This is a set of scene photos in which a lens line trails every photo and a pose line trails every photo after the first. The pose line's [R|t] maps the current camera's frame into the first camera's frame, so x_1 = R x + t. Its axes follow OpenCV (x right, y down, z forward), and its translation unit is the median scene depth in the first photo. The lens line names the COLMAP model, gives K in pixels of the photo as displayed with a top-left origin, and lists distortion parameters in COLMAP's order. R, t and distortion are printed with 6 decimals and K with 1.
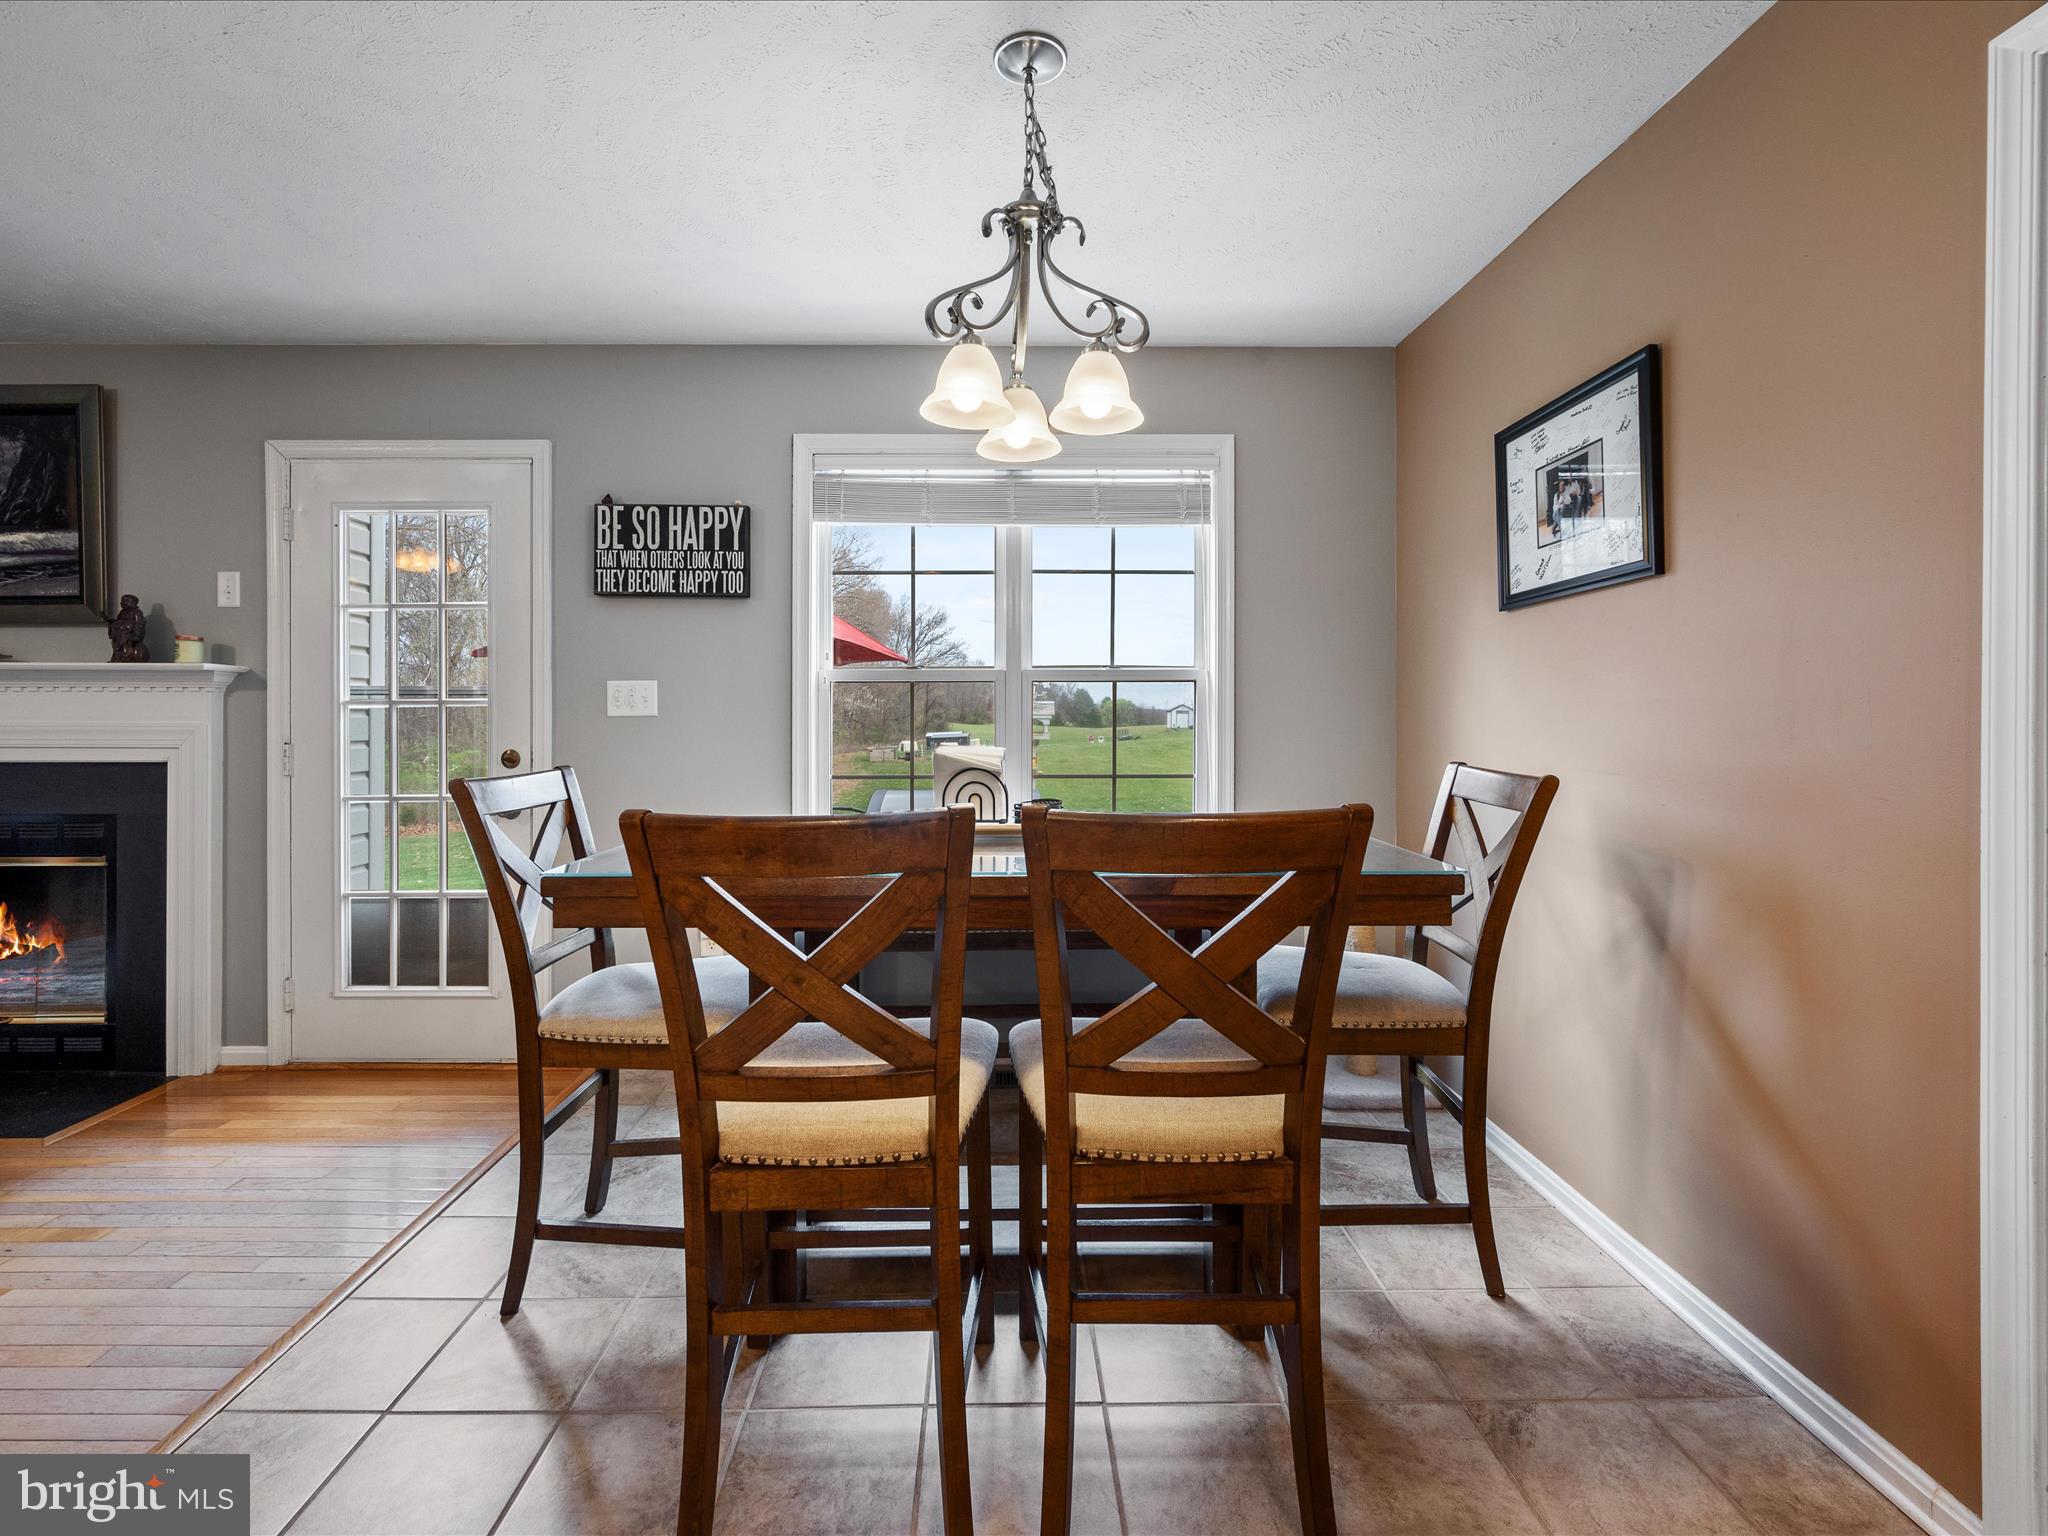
lens RADIAL K [[900.3, 0, 1002.7], [0, 900.3, 729.6], [0, 0, 1]] dist [-0.001921, 0.000388]
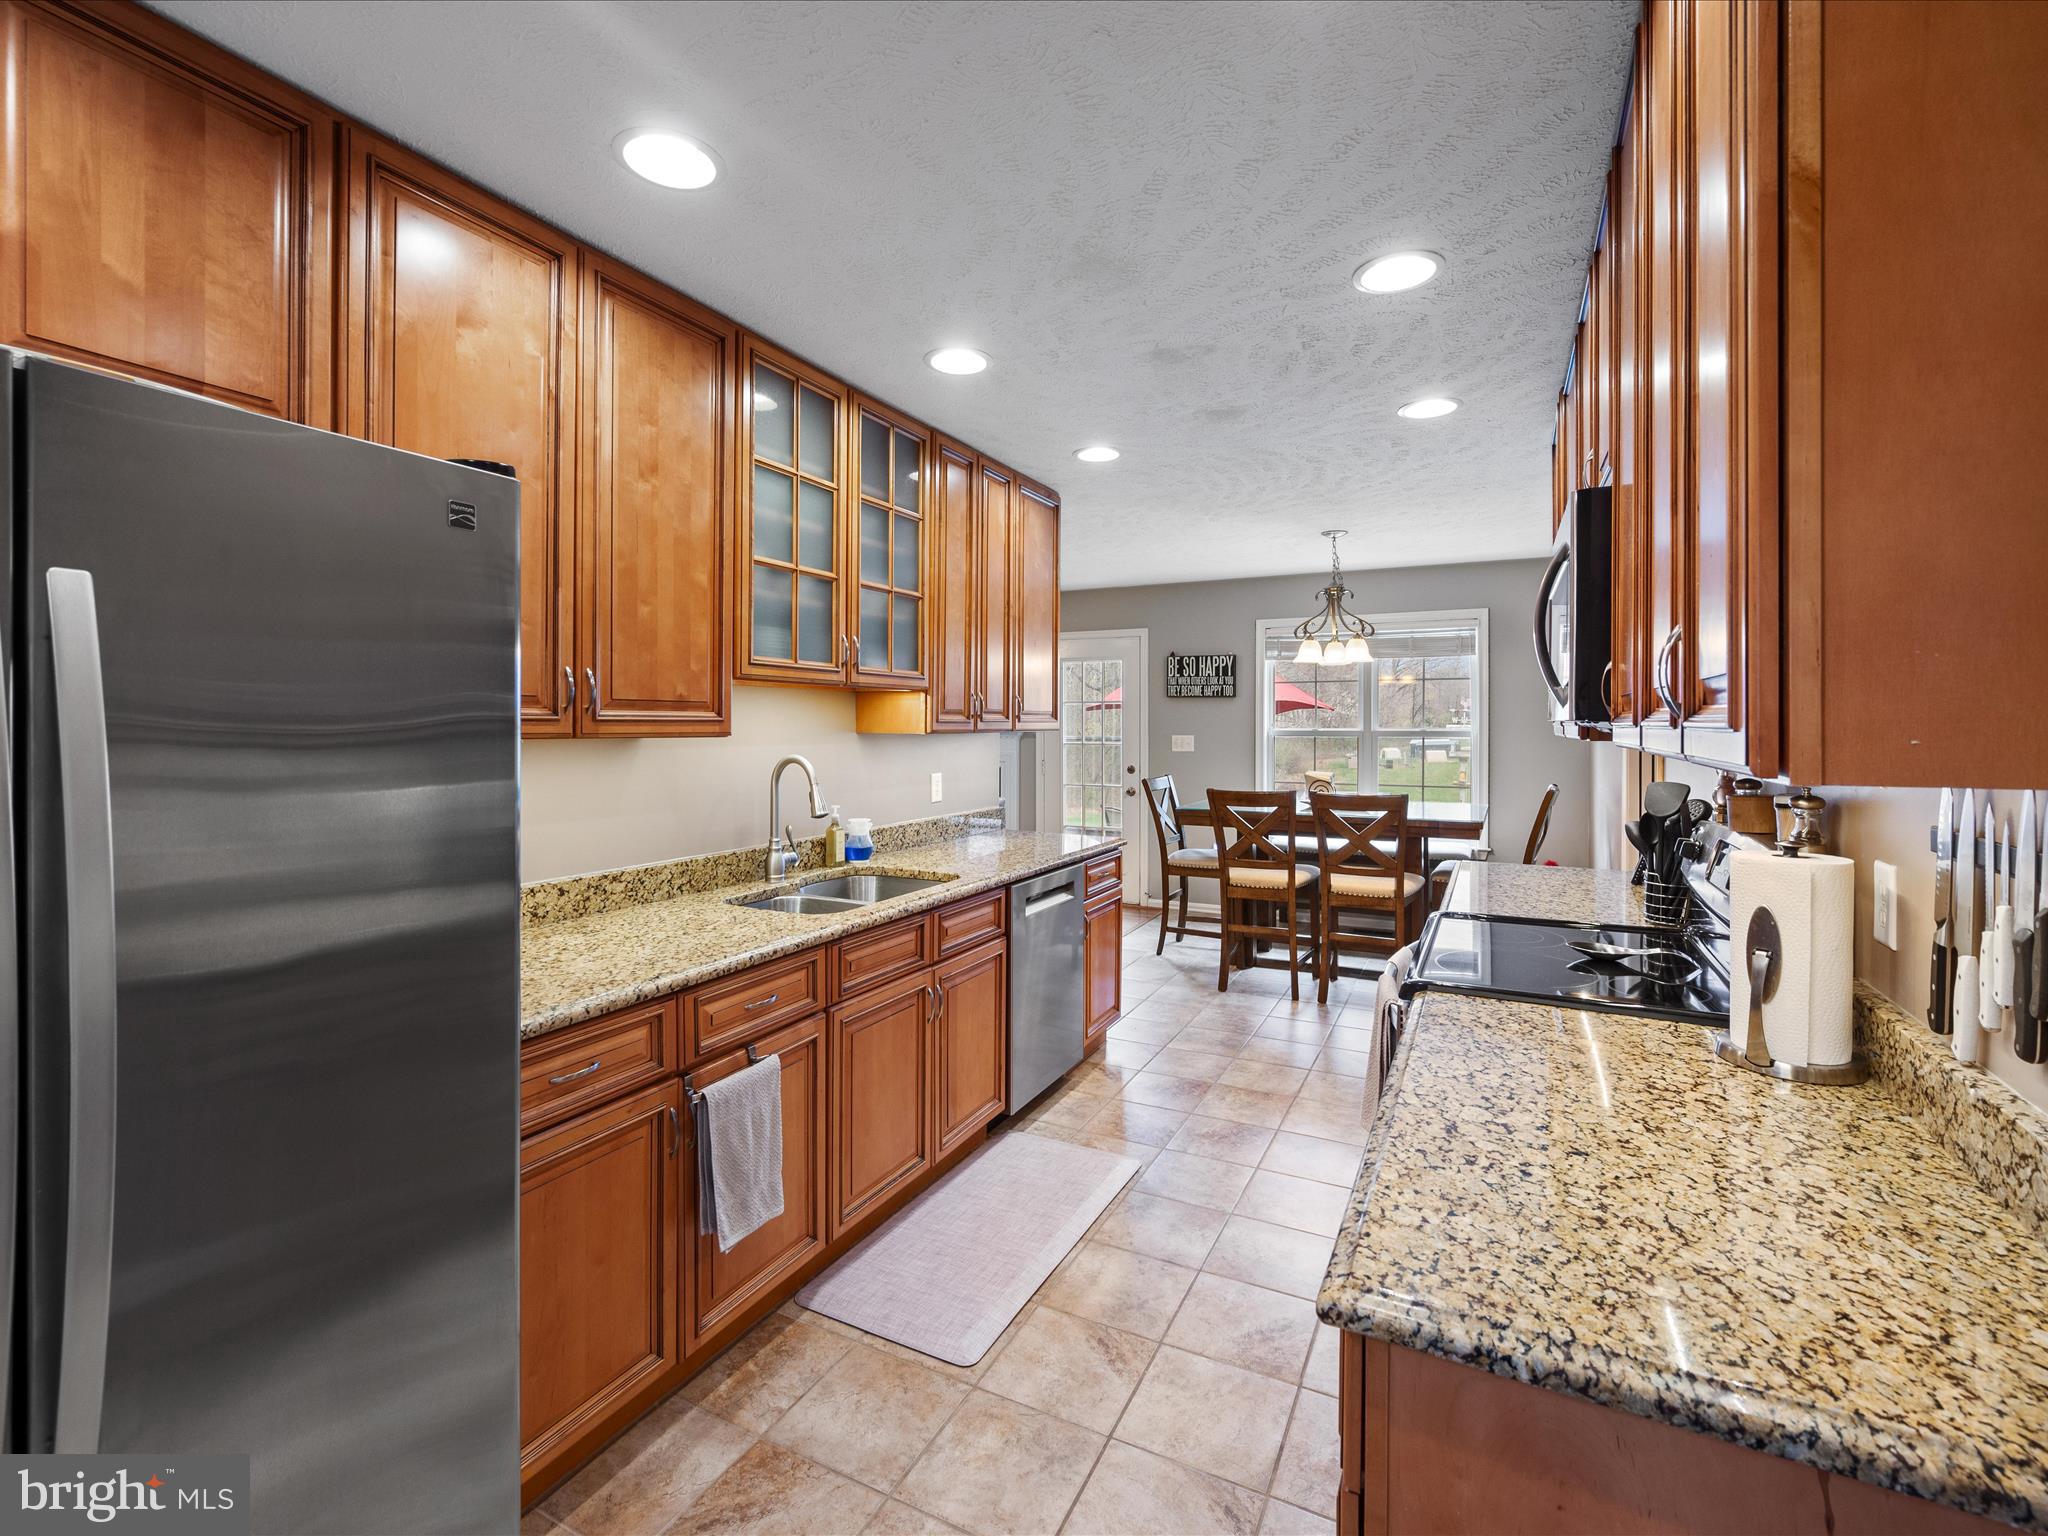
lens RADIAL K [[890.7, 0, 1033.9], [0, 890.7, 730.4], [0, 0, 1]] dist [-0.000701, 0.000150]
pose [[0.883822, 0.002792, -0.467815, 0.289481], [-0.005108, 0.999980, -0.003681, -0.057555], [0.467795, 0.005643, 0.883819, -1.110775]]
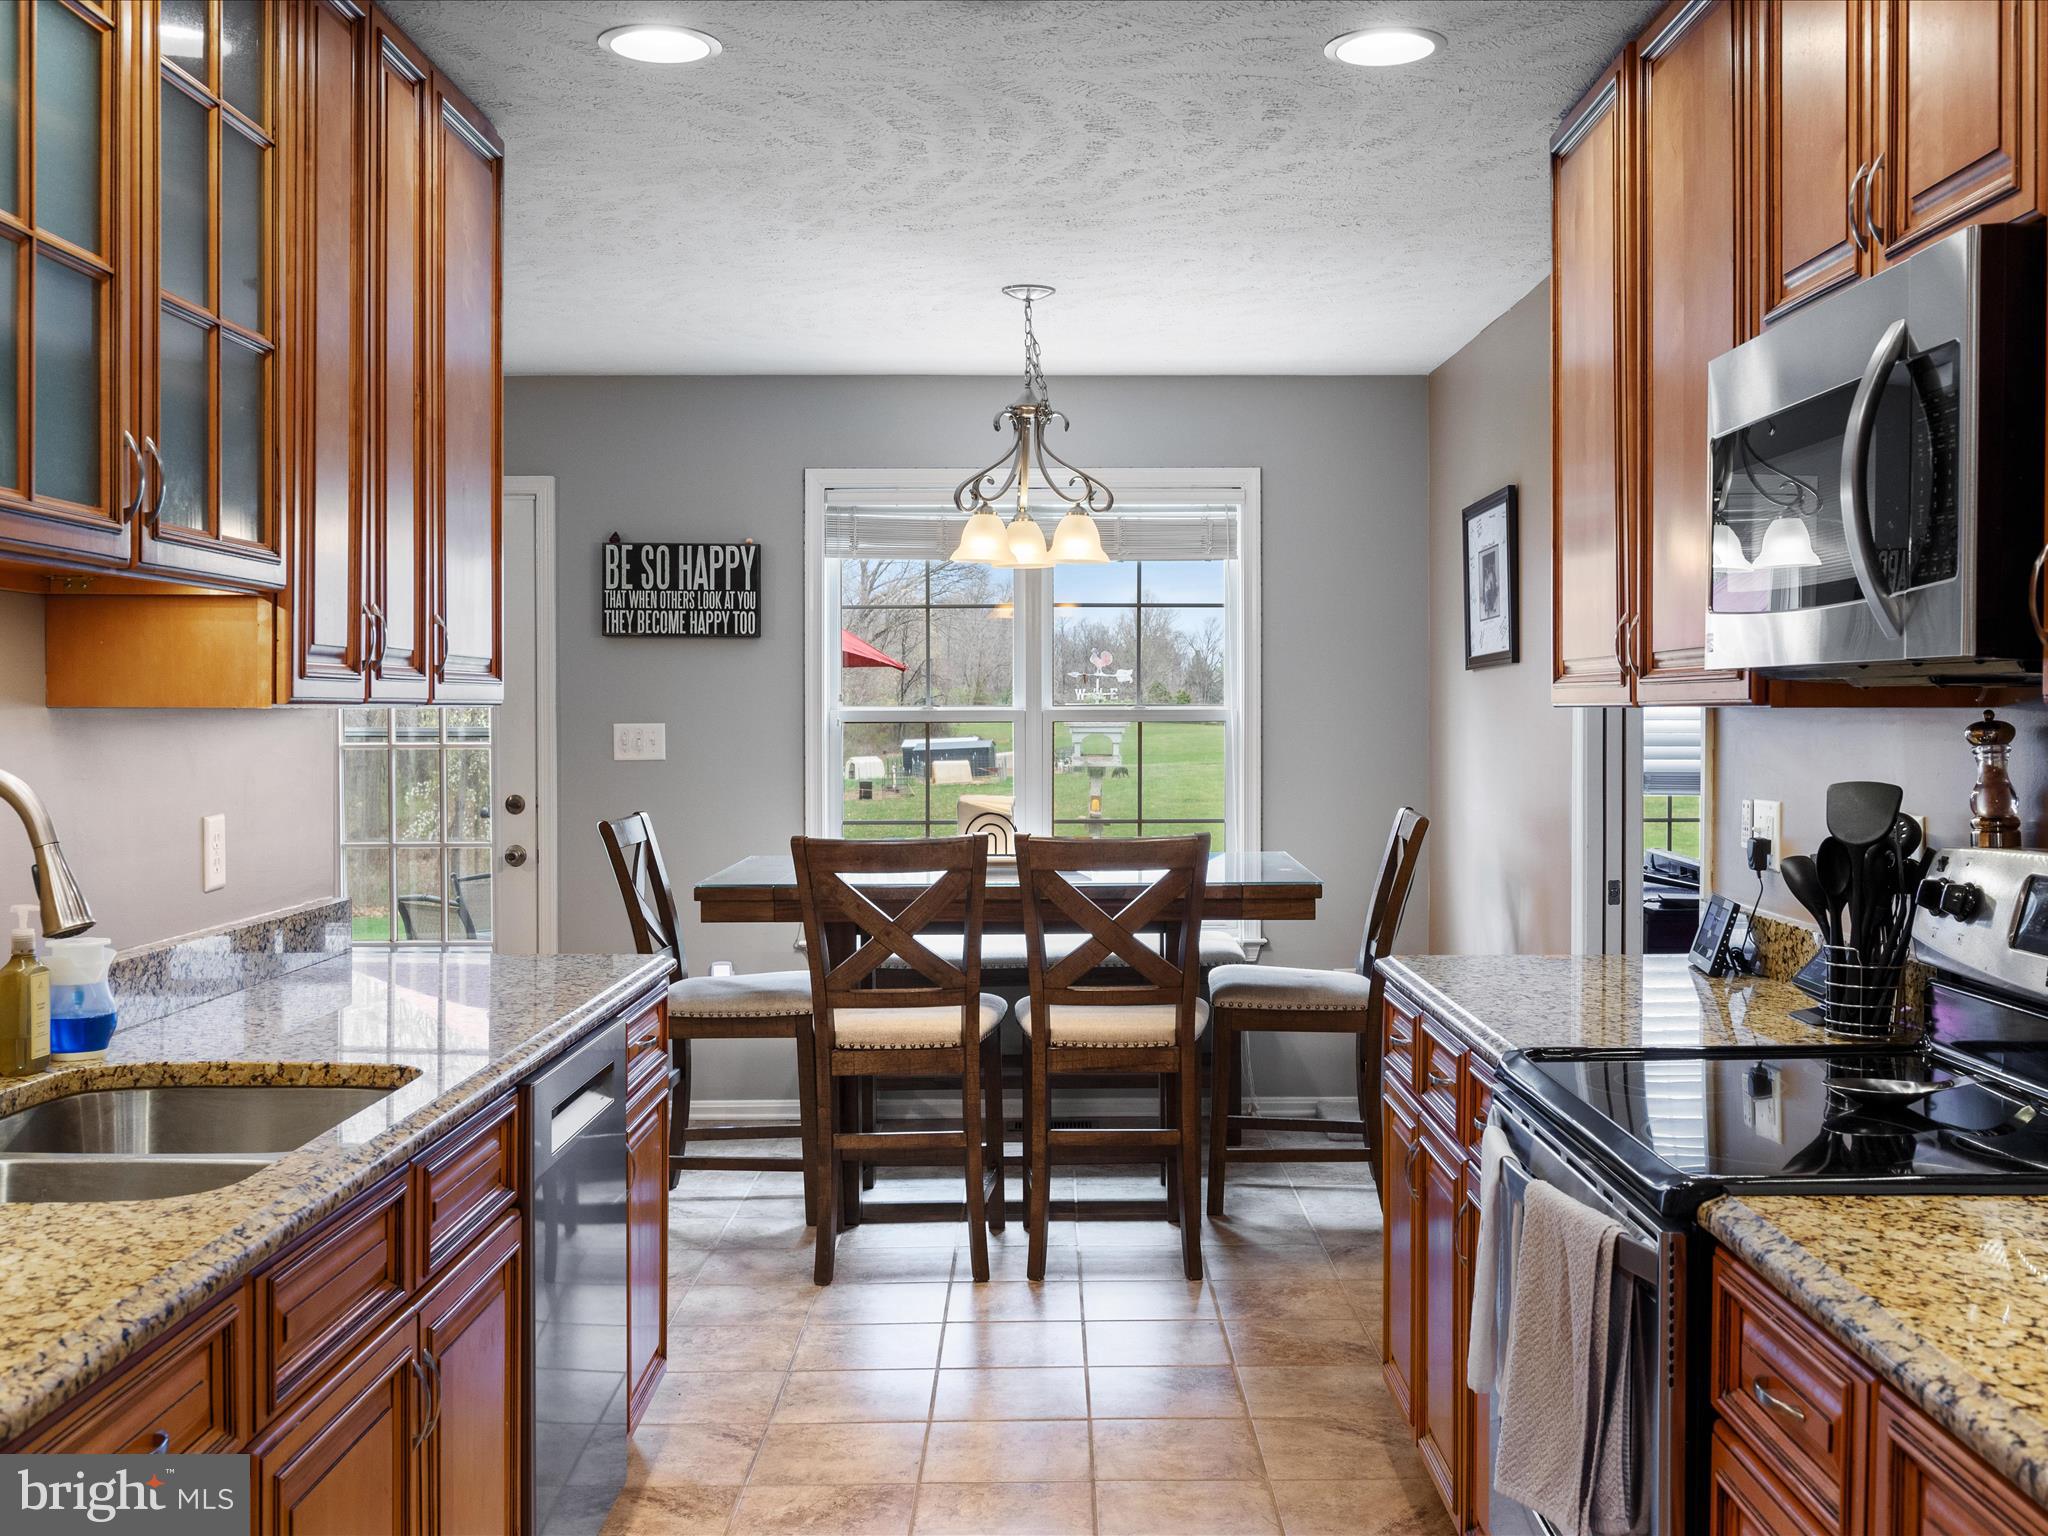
lens RADIAL K [[1962.9, 0, 1031.2], [0, 1962.9, 746.0], [0, 0, 1]] dist [-0.041318, 0.000000]
pose [[0.999818, -0.002951, -0.018872, 0.049825], [0.003094, 0.999967, 0.007526, -0.045519], [0.018849, -0.007583, 0.999794, -1.116017]]
